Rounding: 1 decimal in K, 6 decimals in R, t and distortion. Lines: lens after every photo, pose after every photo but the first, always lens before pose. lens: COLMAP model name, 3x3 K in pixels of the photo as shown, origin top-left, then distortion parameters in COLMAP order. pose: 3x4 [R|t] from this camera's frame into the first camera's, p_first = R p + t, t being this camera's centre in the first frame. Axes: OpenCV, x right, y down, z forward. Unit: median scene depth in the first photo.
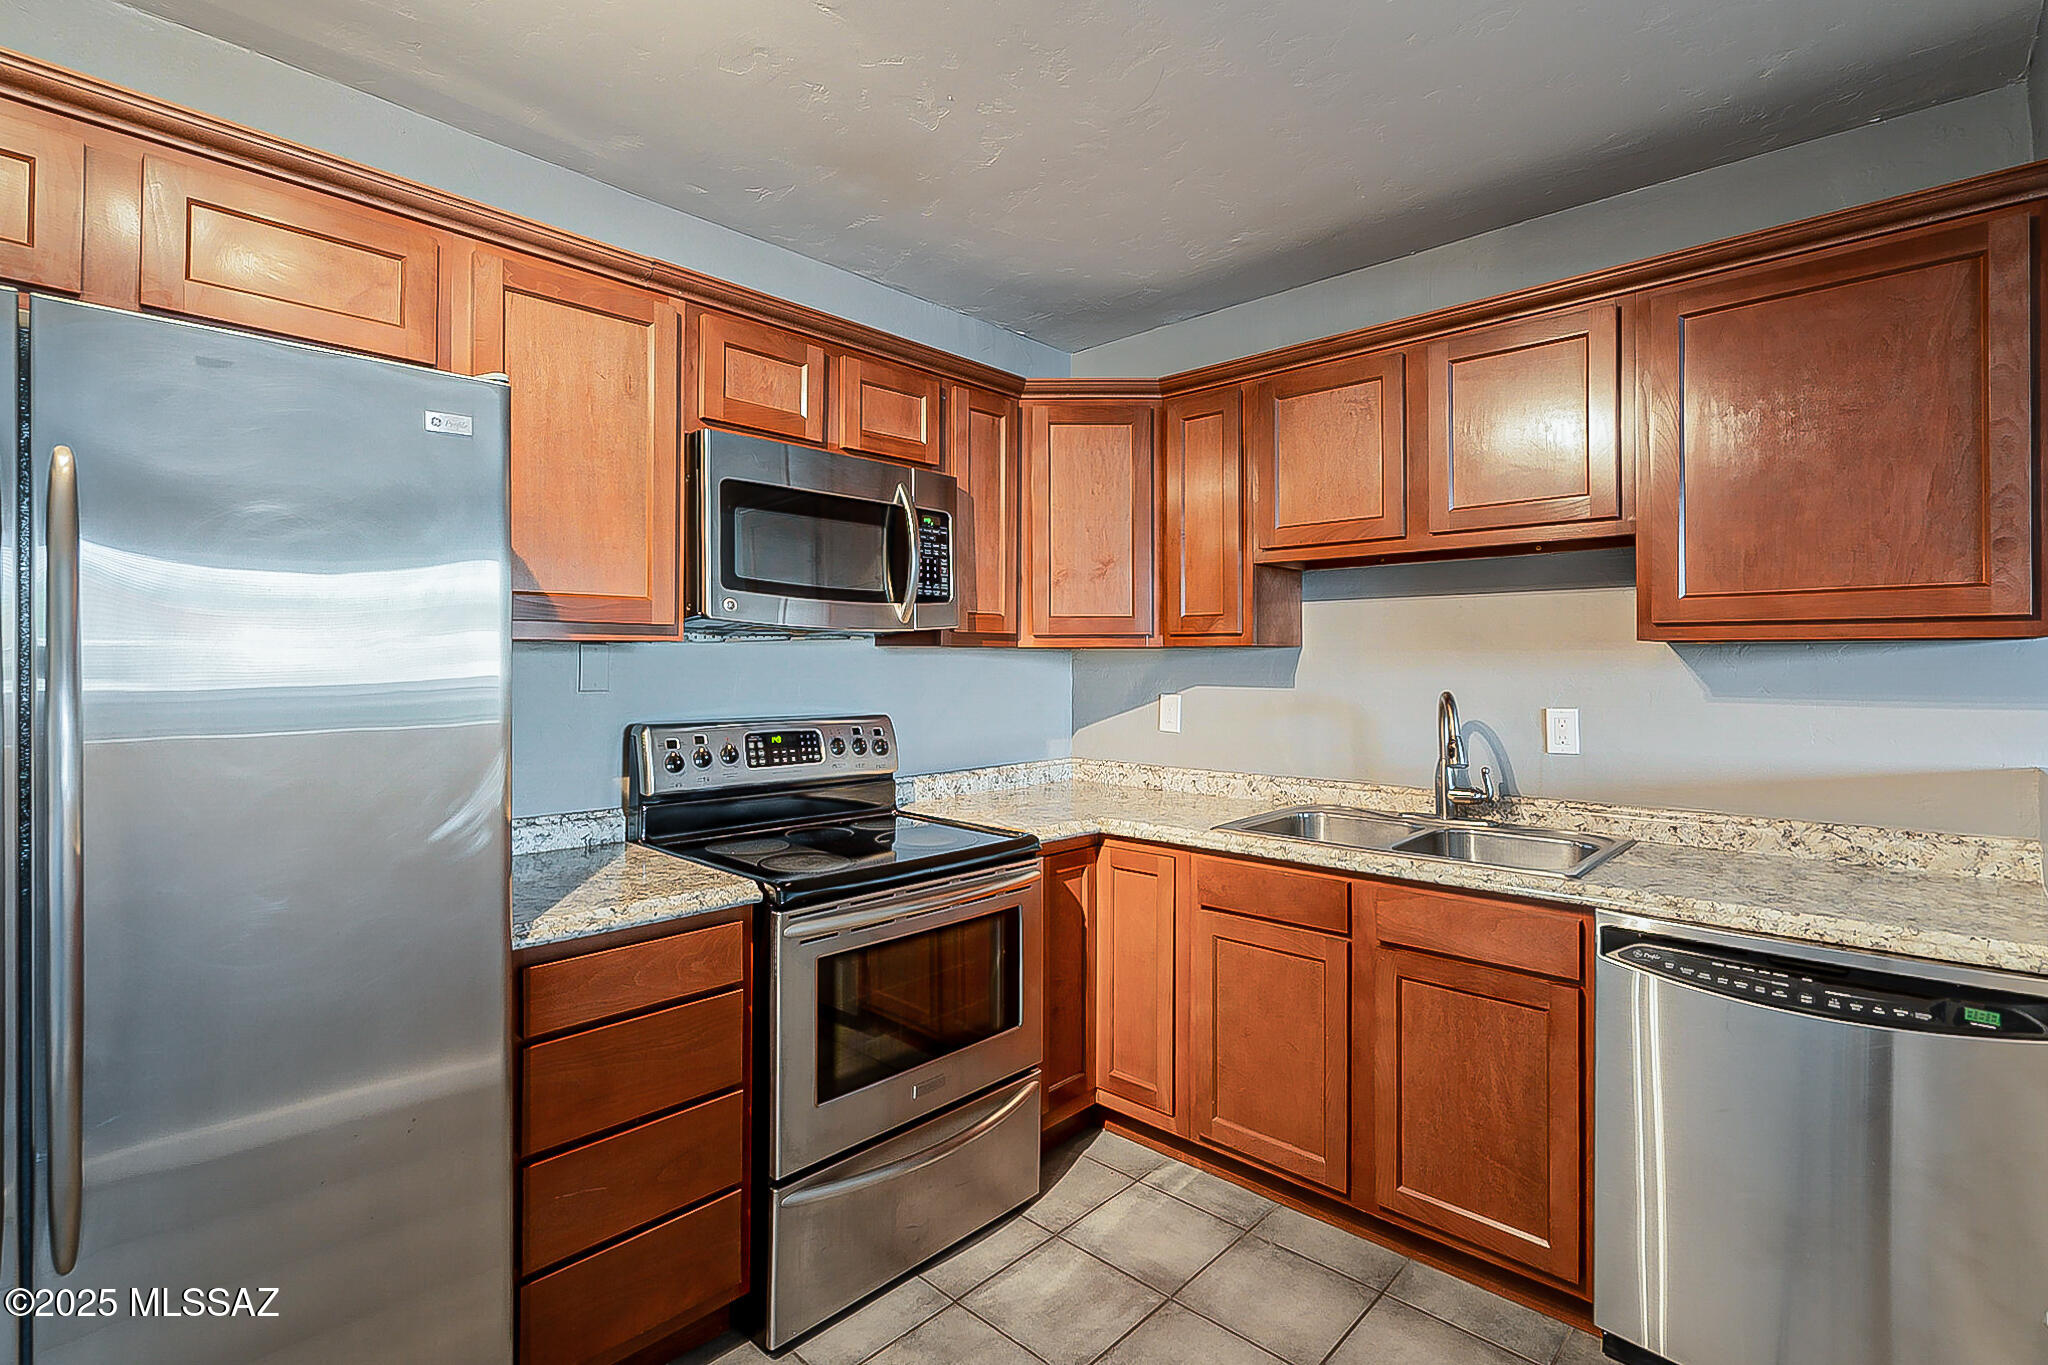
lens RADIAL K [[950.7, 0, 1024.7], [0, 950.7, 661.2], [0, 0, 1]] dist [-0.002181, -0.000070]
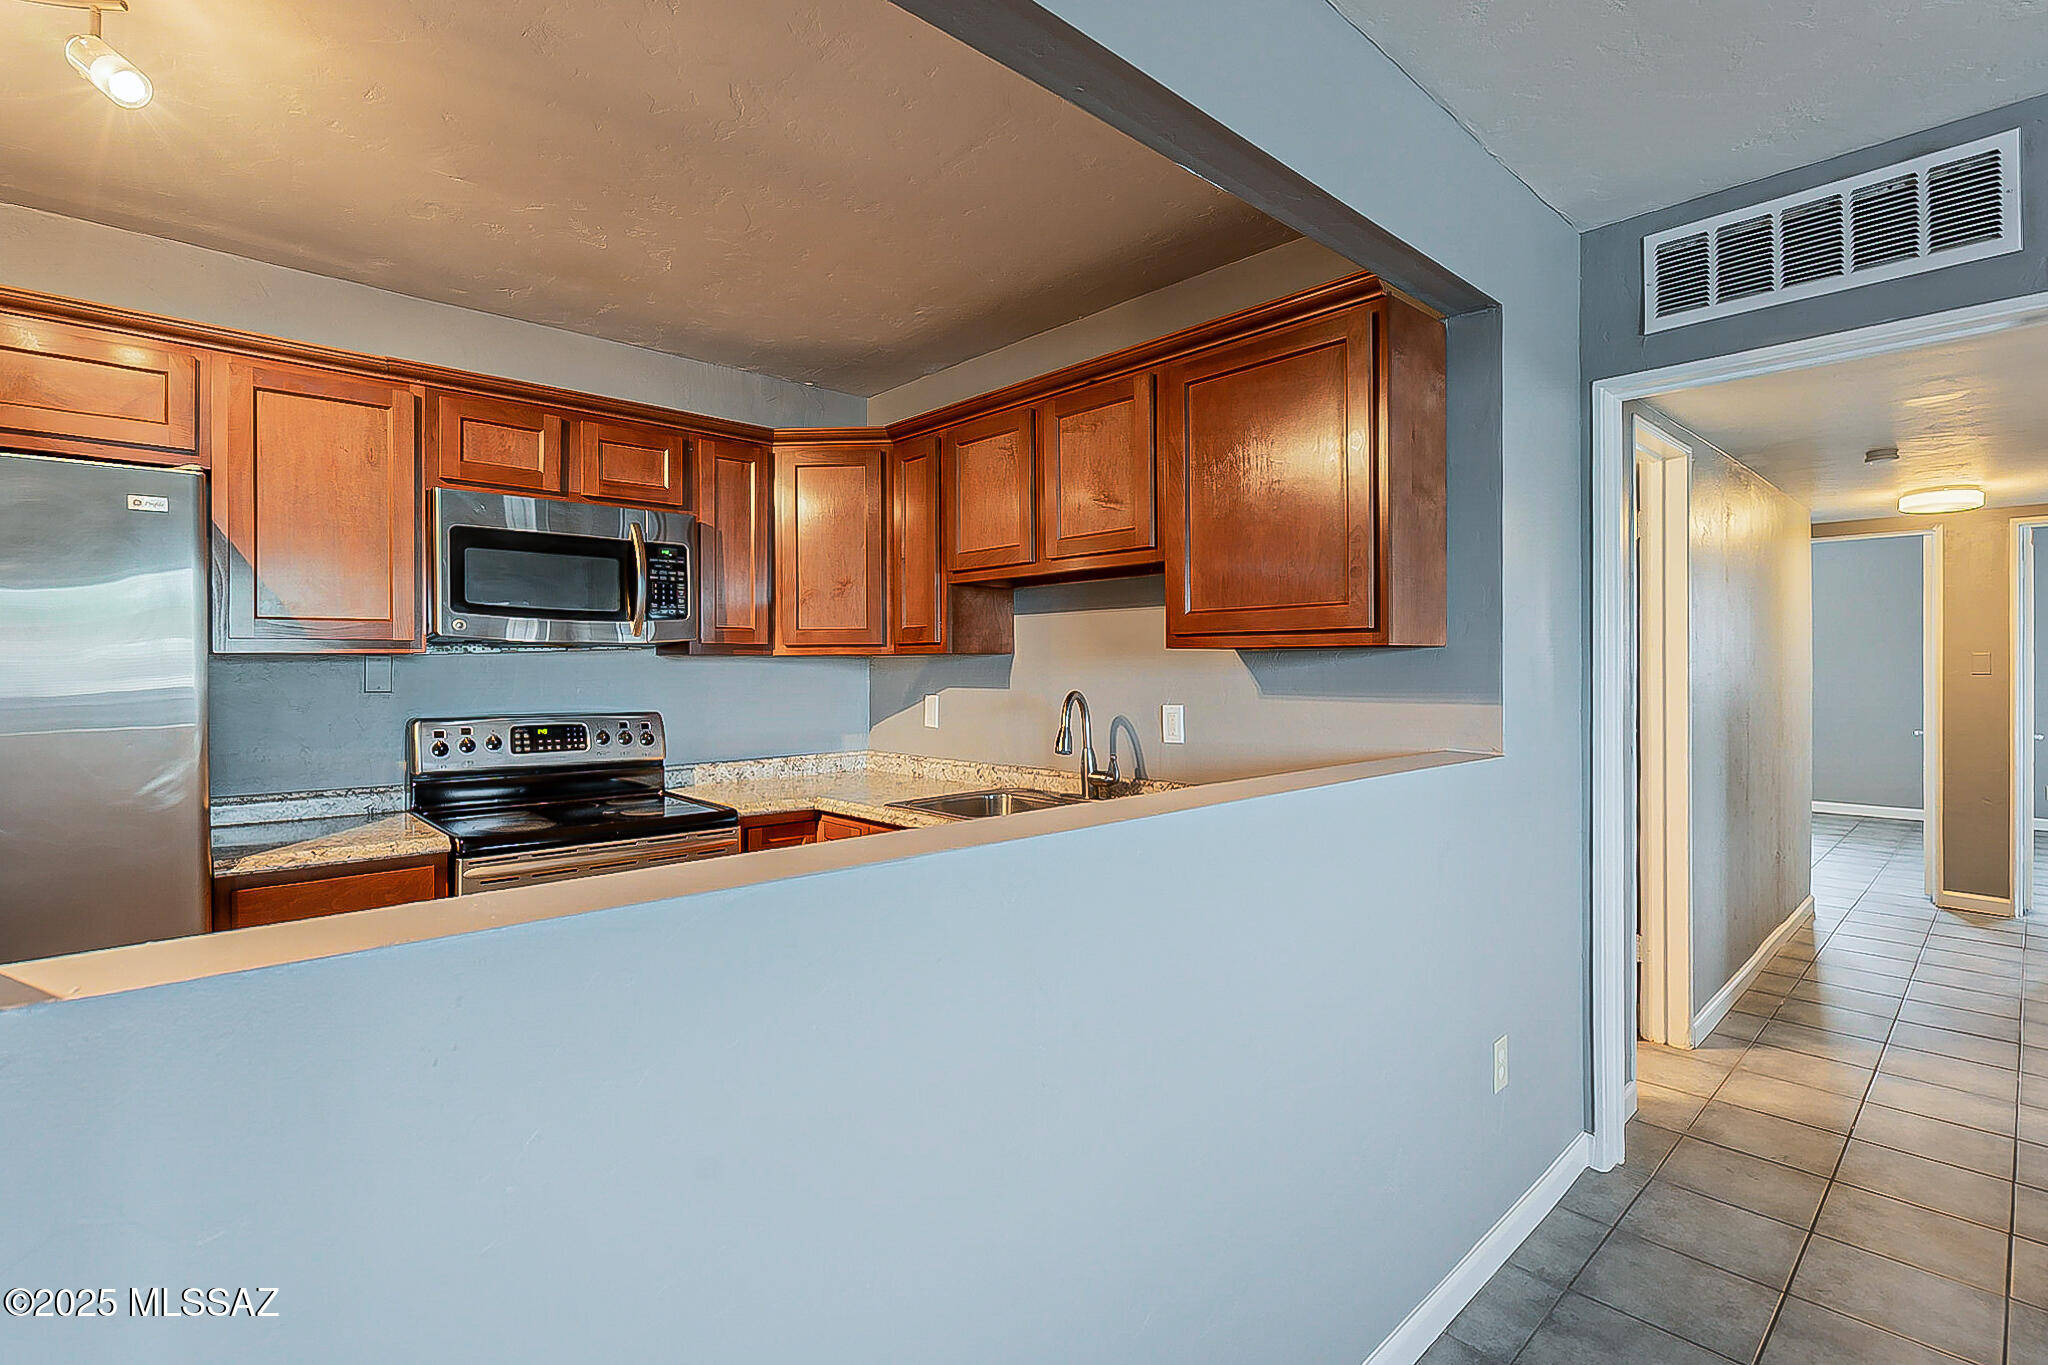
lens RADIAL K [[946.8, 0, 1025.5], [0, 946.8, 674.2], [0, 0, 1]] dist [0.000781, 0.000020]
pose [[0.997902, -0.003606, -0.064643, 0.450952], [0.004196, 0.999951, 0.009006, -0.000542], [0.064608, -0.009258, 0.997868, -0.189653]]
